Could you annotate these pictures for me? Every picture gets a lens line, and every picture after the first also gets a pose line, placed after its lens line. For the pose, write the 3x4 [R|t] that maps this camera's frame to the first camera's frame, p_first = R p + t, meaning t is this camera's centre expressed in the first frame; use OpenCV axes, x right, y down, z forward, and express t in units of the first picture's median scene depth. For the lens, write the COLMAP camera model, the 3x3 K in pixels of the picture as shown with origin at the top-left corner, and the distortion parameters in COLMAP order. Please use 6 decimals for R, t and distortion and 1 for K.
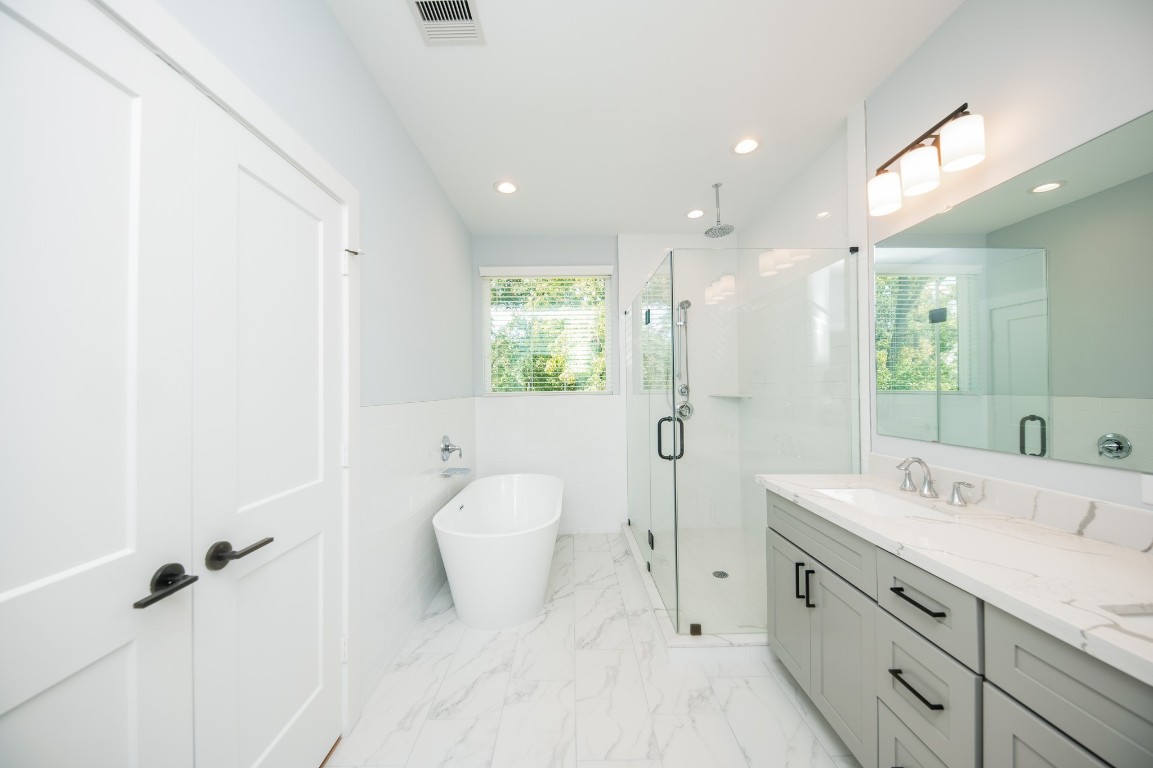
lens RADIAL K [[387.1, 0, 577.7], [0, 387.1, 393.0], [0, 0, 1]] dist [0.012486, -0.008893]
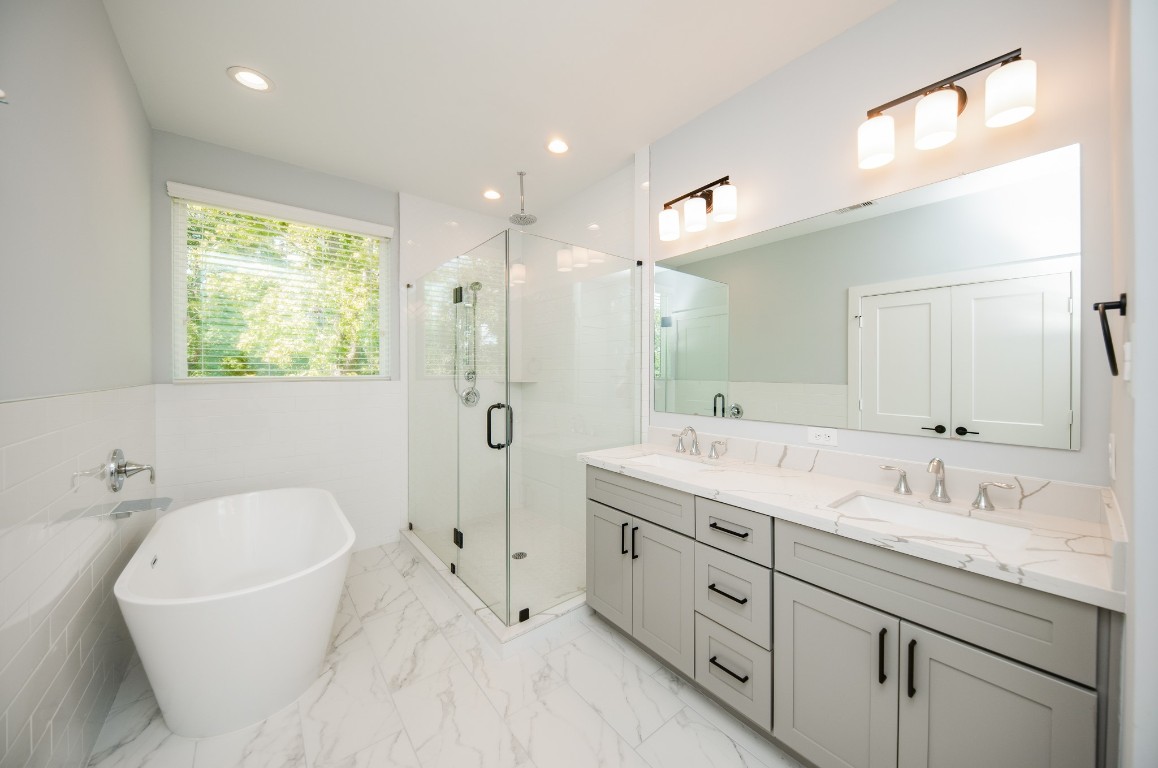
lens RADIAL K [[398.9, 0, 576.9], [0, 398.9, 382.7], [0, 0, 1]] dist [0.013181, -0.009520]
pose [[0.790445, -0.005316, 0.612510, -0.220153], [-0.001319, 0.999945, 0.010381, -0.000647], [-0.612532, -0.009013, 0.790395, 0.108847]]
